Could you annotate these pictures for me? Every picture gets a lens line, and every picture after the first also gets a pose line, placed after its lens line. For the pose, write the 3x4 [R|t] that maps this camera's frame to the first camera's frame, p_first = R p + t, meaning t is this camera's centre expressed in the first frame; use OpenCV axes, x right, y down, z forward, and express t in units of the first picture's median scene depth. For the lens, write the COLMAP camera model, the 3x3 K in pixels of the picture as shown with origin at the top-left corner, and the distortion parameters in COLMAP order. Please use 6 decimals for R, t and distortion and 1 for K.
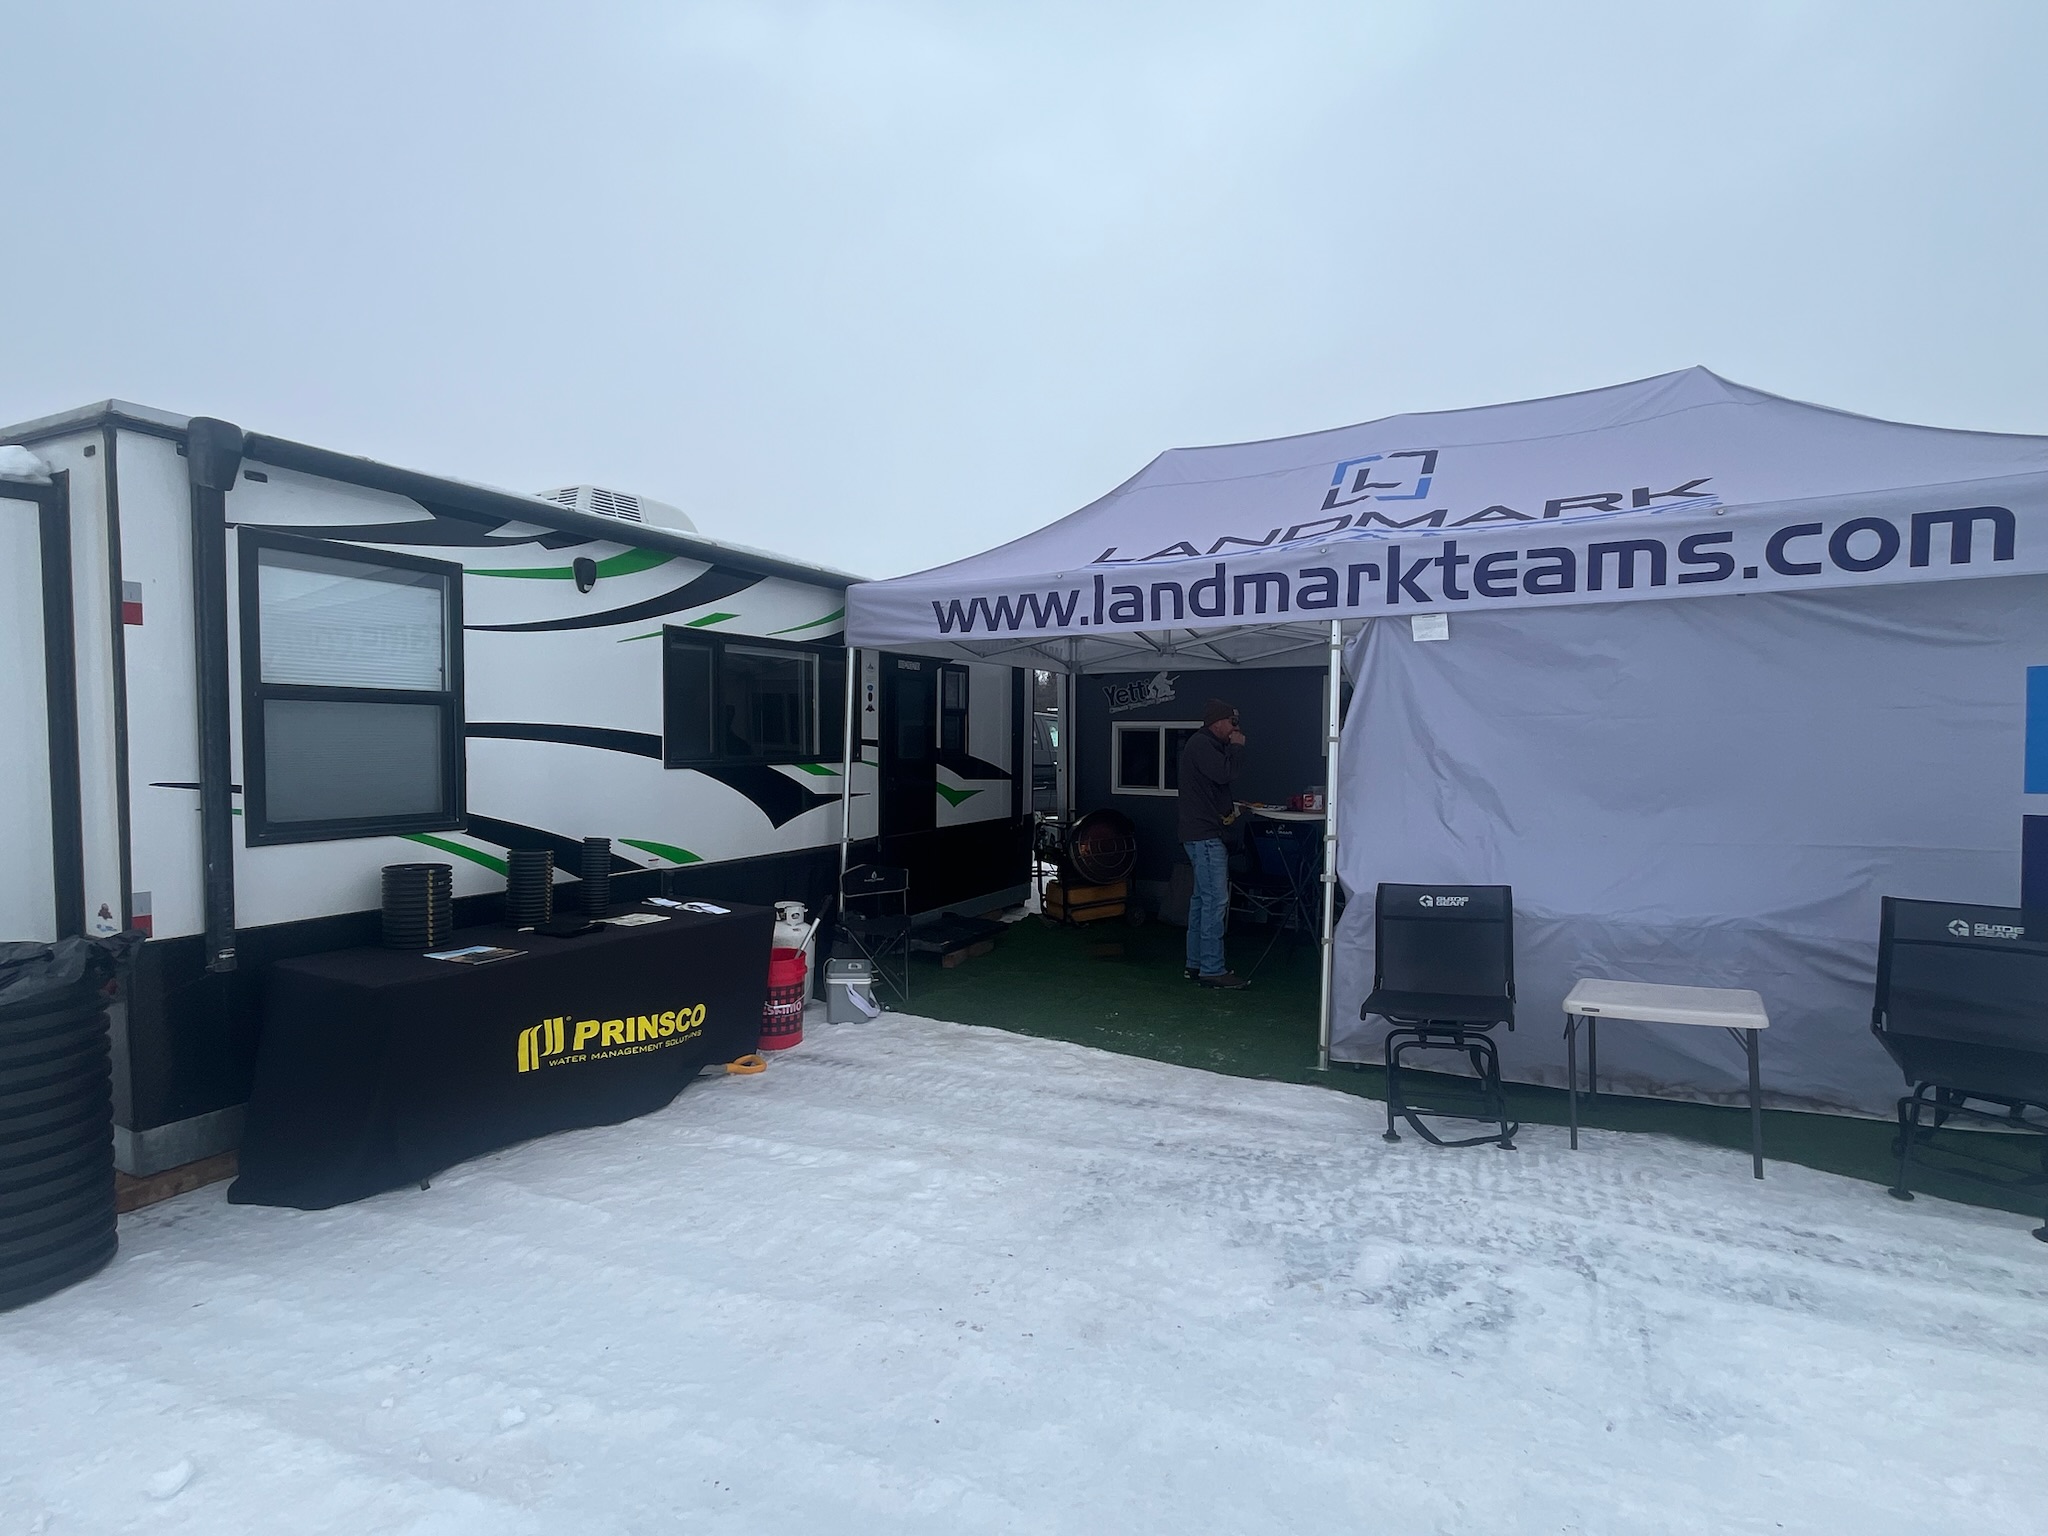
lens RADIAL K [[964.1, 0, 1024.0], [0, 964.1, 768.0], [0, 0, 1]] dist [-0.000001, -0.000007]
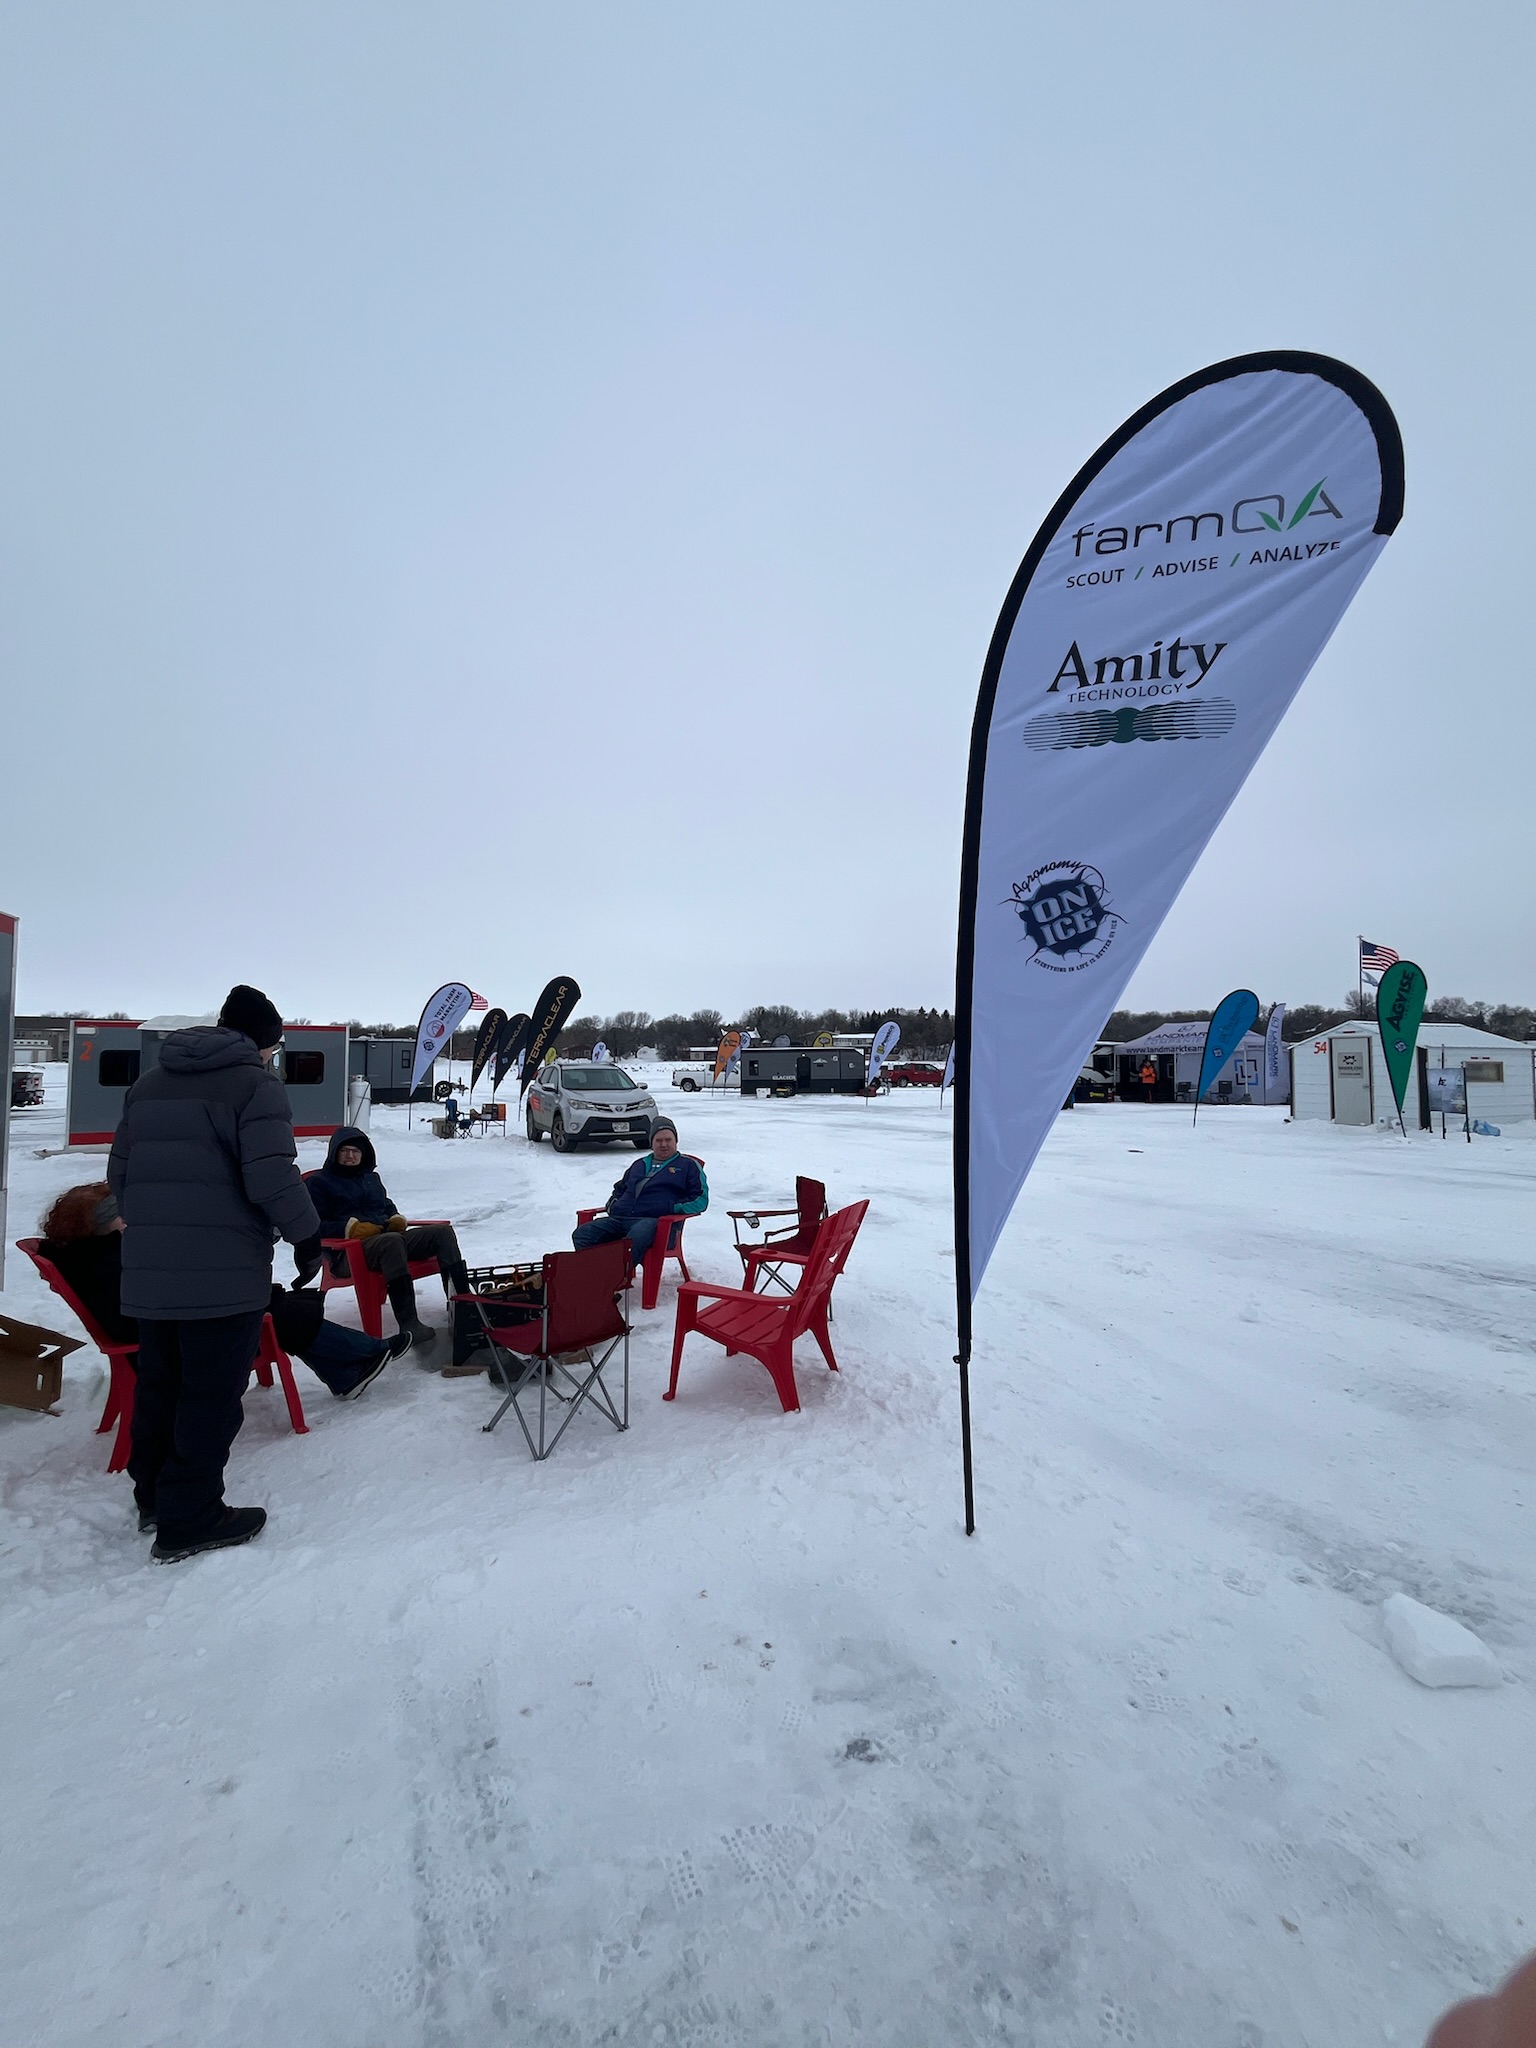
lens RADIAL K [[823.5, 0, 768.0], [0, 823.5, 1024.0], [0, 0, 1]] dist [-0.000668, -0.000023]
pose [[0.878336, -0.044233, -0.475994, 0.604933], [0.000512, 0.995796, -0.091592, 0.264189], [0.478044, 0.080205, 0.874666, -7.081257]]
